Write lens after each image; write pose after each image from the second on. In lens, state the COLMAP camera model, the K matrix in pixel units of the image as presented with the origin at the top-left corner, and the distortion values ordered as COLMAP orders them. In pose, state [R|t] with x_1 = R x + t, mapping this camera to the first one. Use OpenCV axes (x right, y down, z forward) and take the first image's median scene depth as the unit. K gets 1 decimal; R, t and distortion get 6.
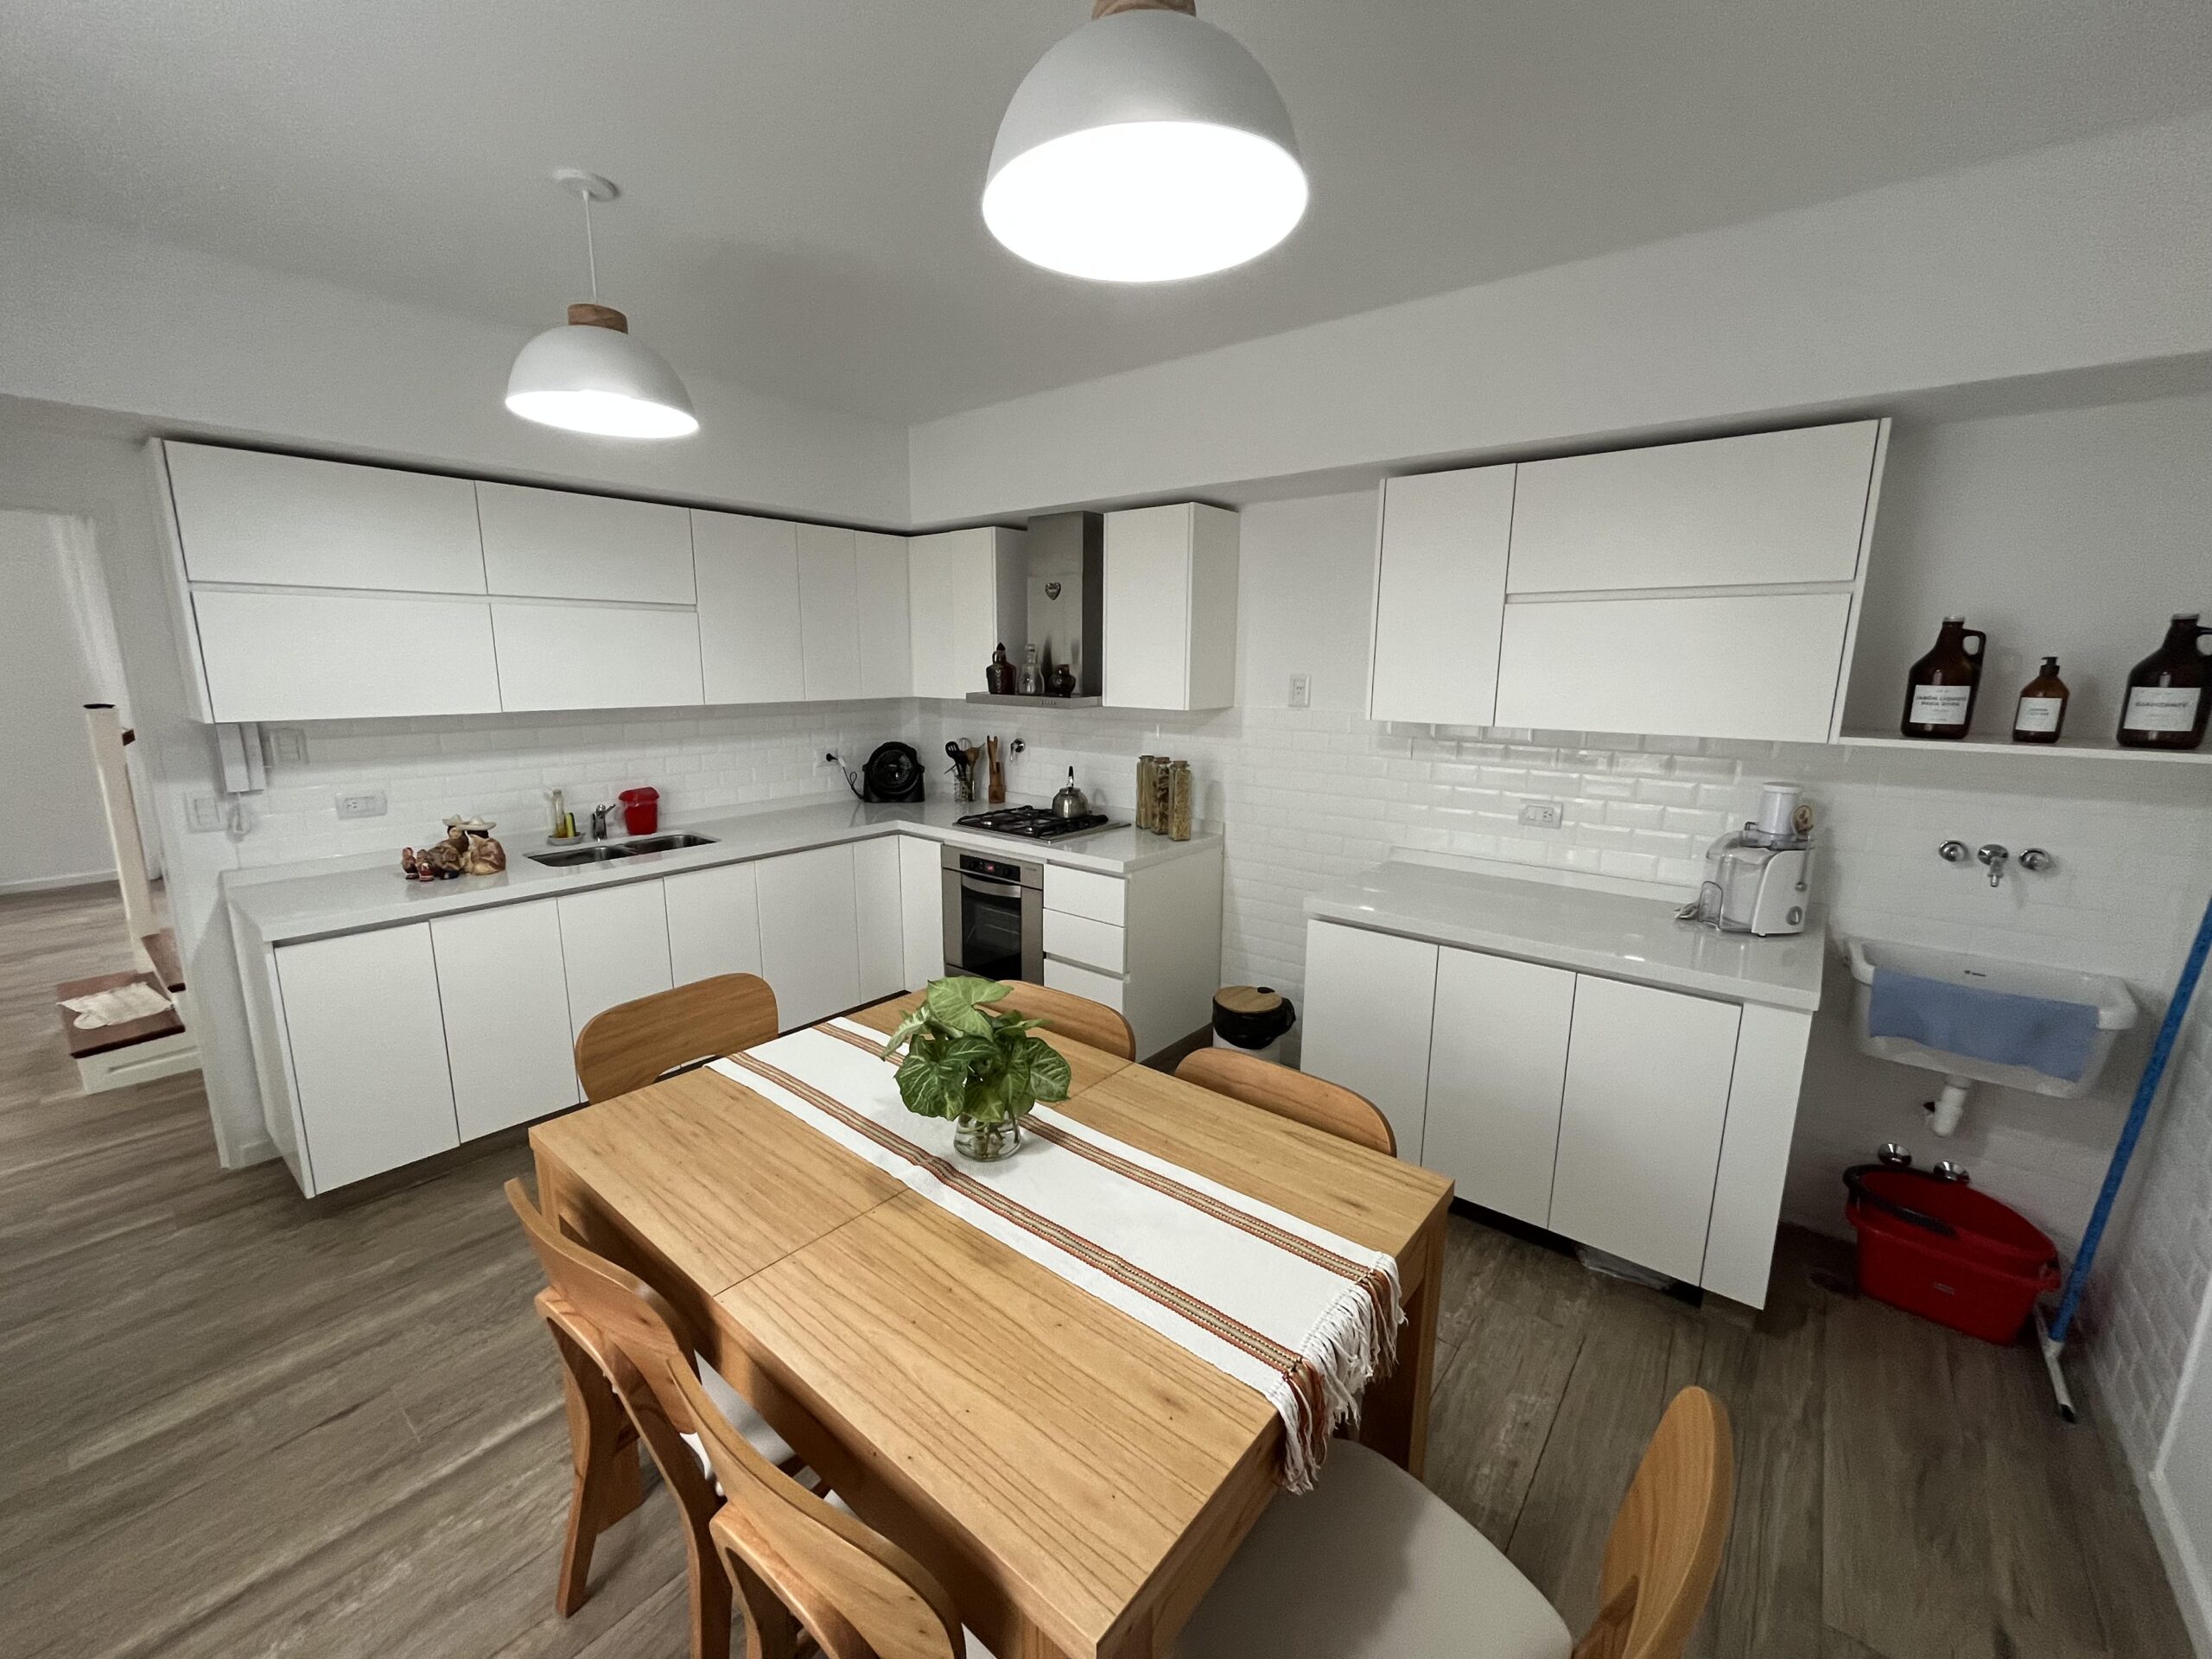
lens RADIAL K [[889.8, 0, 1100.0], [0, 889.8, 829.2], [0, 0, 1]] dist [-0.001273, 0.000151]
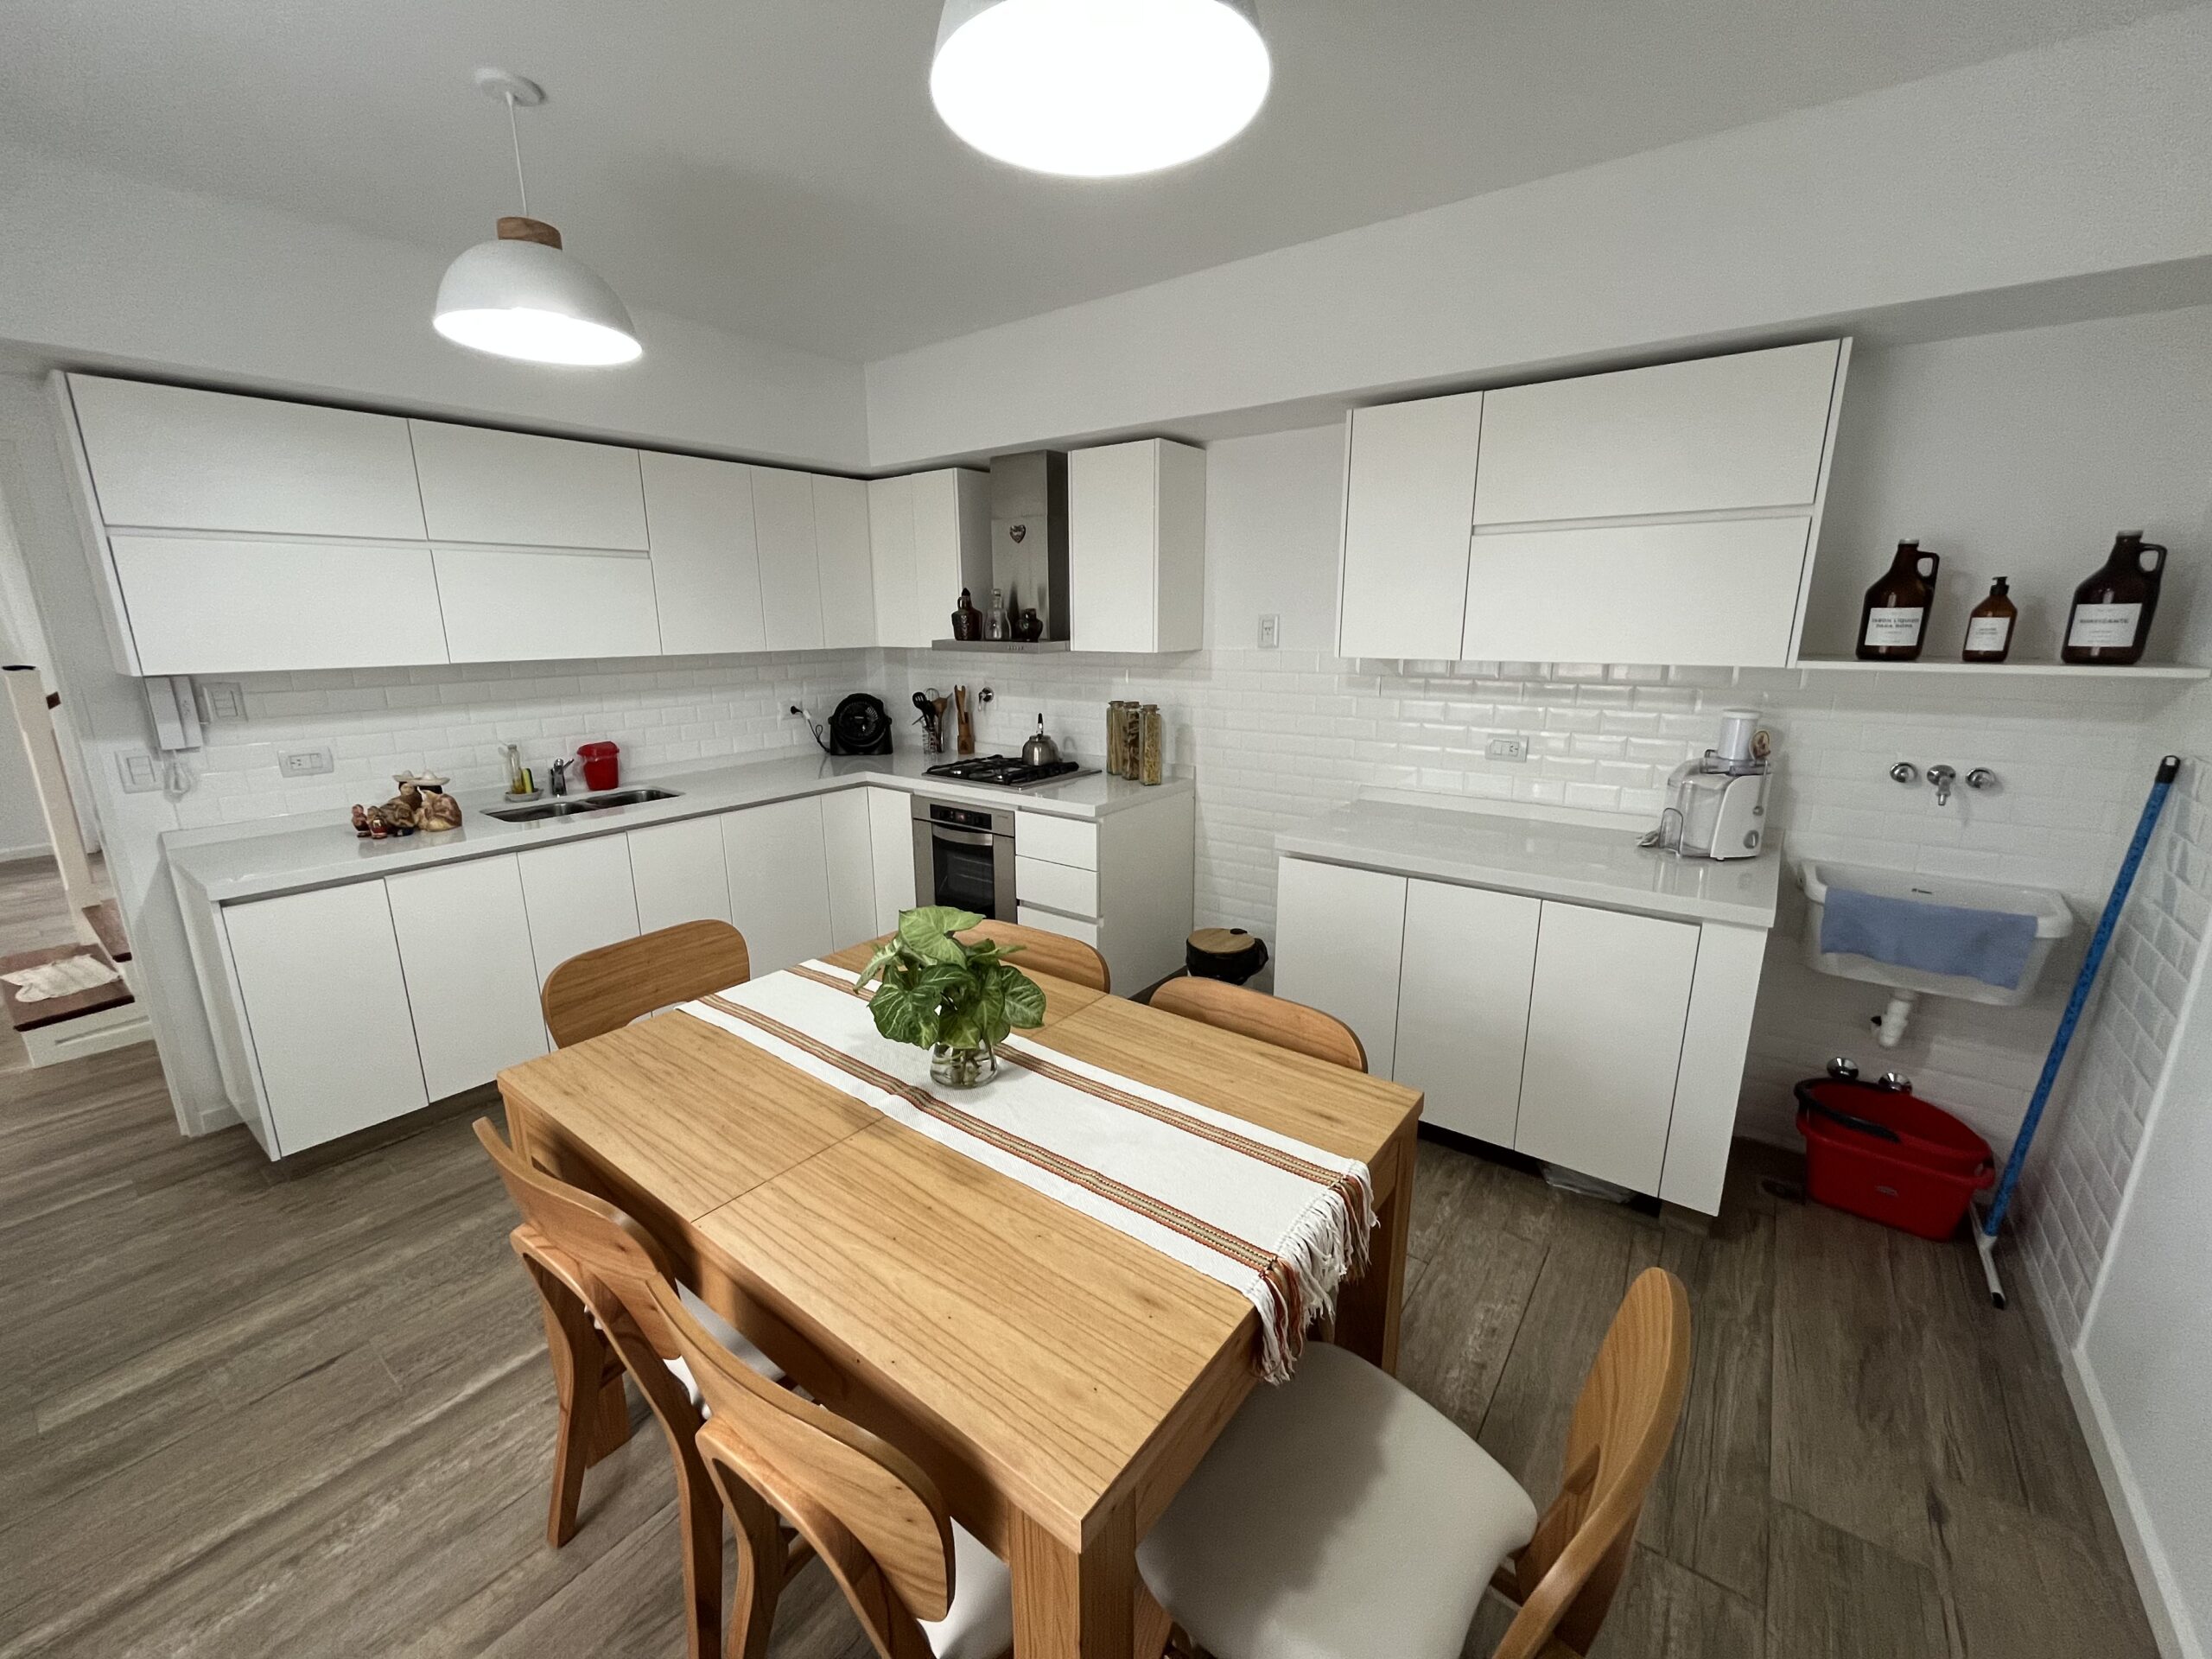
lens RADIAL K [[889.8, 0, 1100.6], [0, 889.8, 828.4], [0, 0, 1]] dist [-0.001195, -0.000011]
pose [[0.999273, -0.021118, 0.031733, 0.001073], [0.019703, 0.998826, 0.044245, 0.026484], [-0.032630, -0.043588, 0.998517, 0.004204]]
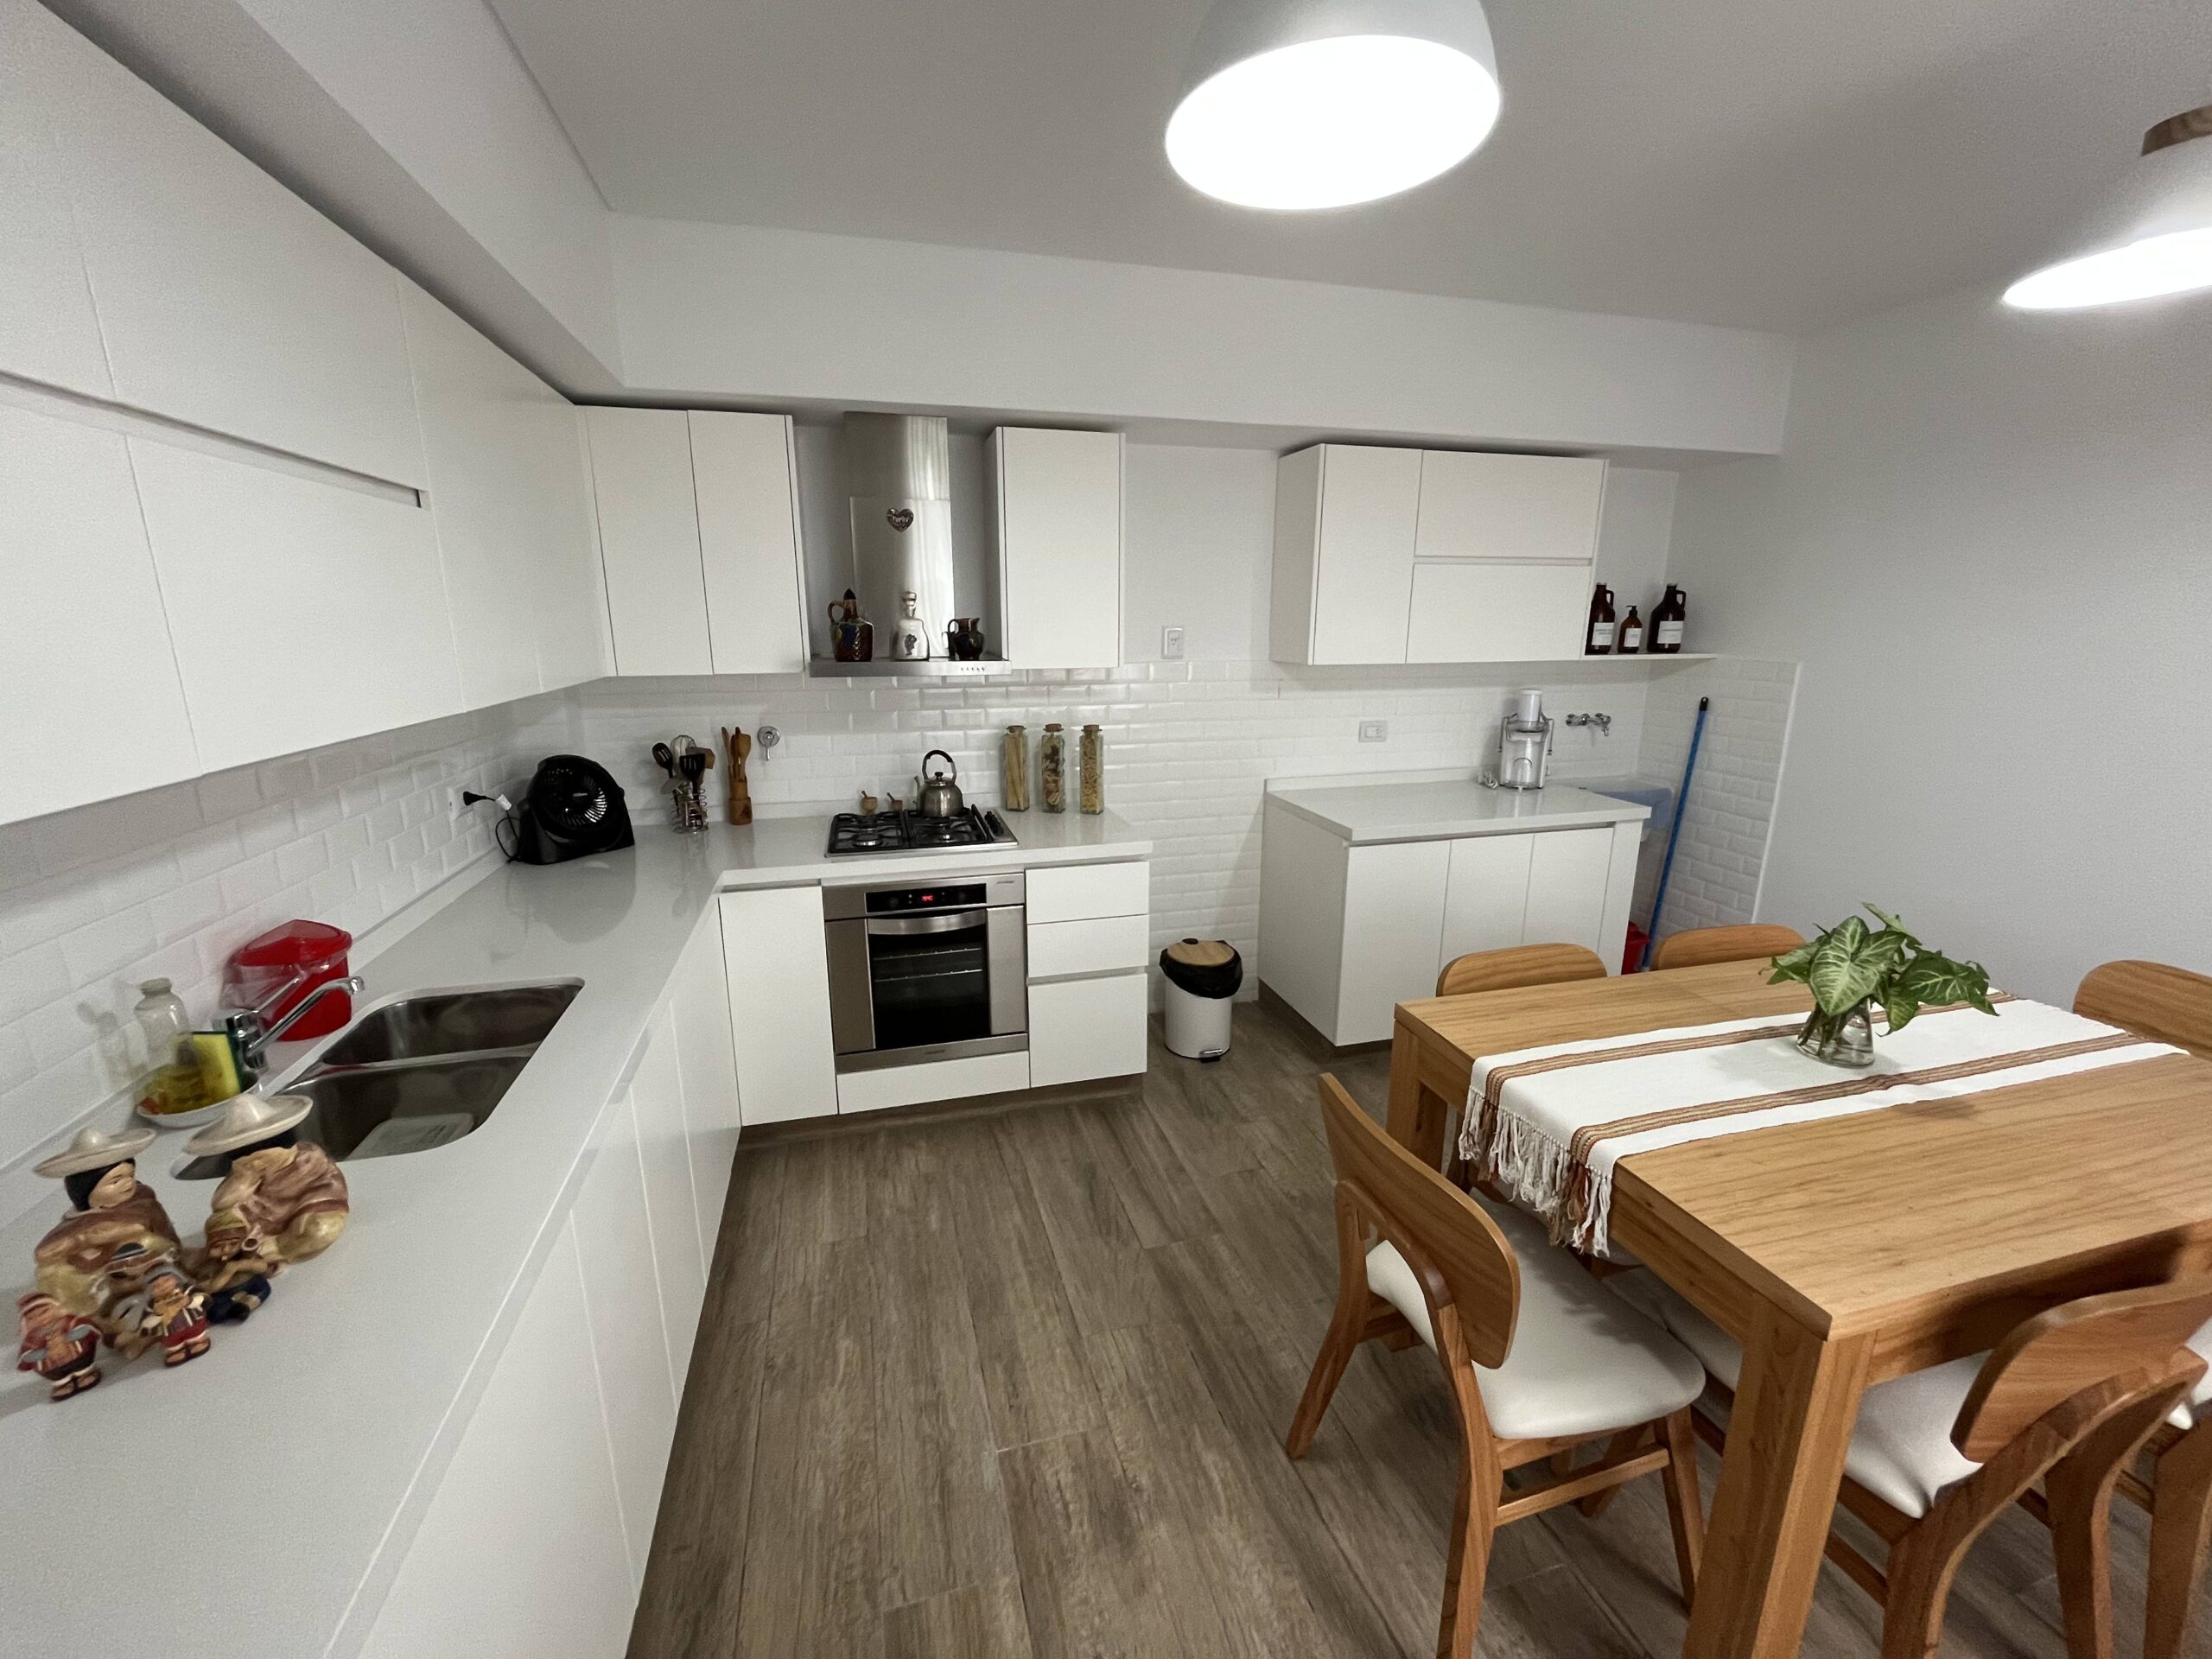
lens RADIAL K [[889.8, 0, 1100.6], [0, 889.8, 828.4], [0, 0, 1]] dist [-0.001195, -0.000011]
pose [[0.583321, -0.194419, 0.788630, -1.024065], [0.160649, 0.979366, 0.122614, -0.134833], [-0.796196, 0.055170, 0.602518, 0.738012]]
